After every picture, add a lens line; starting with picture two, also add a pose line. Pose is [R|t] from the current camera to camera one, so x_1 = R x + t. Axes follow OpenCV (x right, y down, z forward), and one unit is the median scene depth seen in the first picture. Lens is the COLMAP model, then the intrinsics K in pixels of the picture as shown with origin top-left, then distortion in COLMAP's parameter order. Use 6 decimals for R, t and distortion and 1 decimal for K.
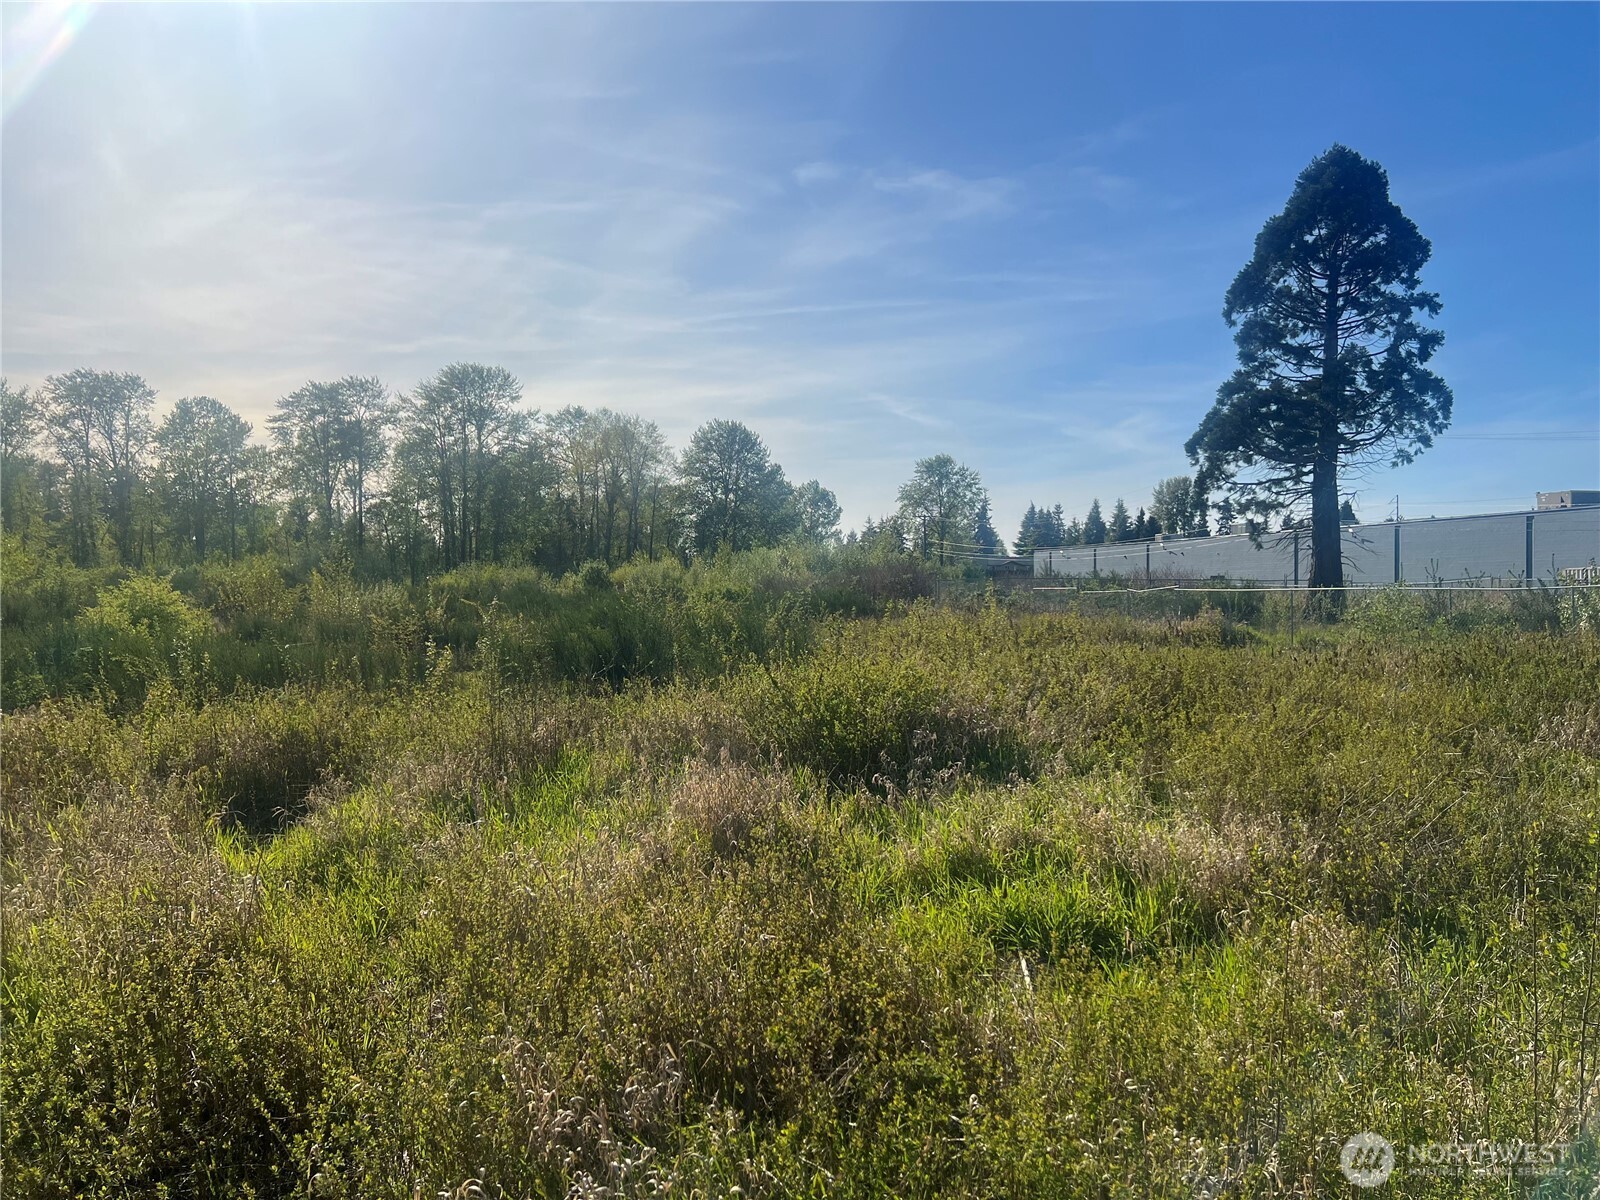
lens RADIAL K [[1189.6, 0, 788.9], [0, 1189.6, 585.6], [0, 0, 1]] dist [0.080665, -0.104952]
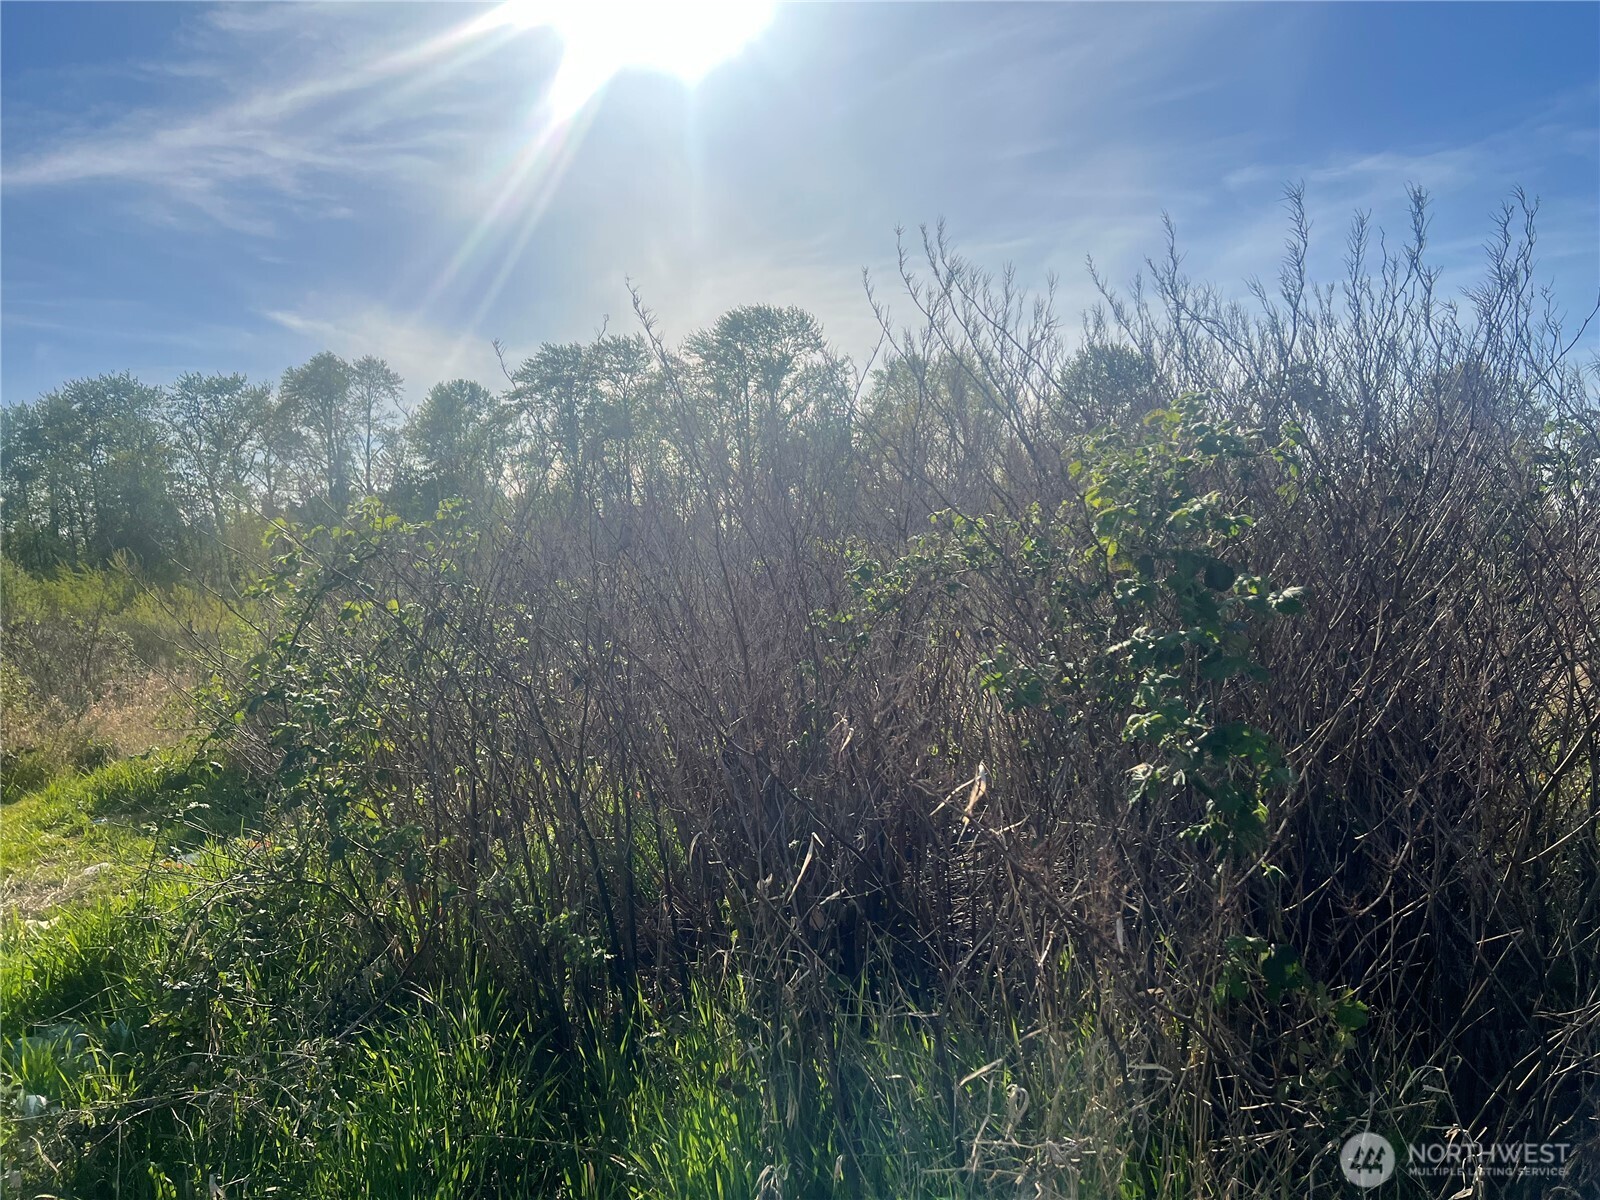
lens RADIAL K [[1189.6, 0, 831.5], [0, 1189.6, 613.1], [0, 0, 1]] dist [0.080665, -0.104952]
pose [[0.928845, -0.022982, -0.369755, 0.052566], [0.034757, 0.999078, 0.025215, -0.006647], [0.368835, -0.036273, 0.928787, 0.295545]]
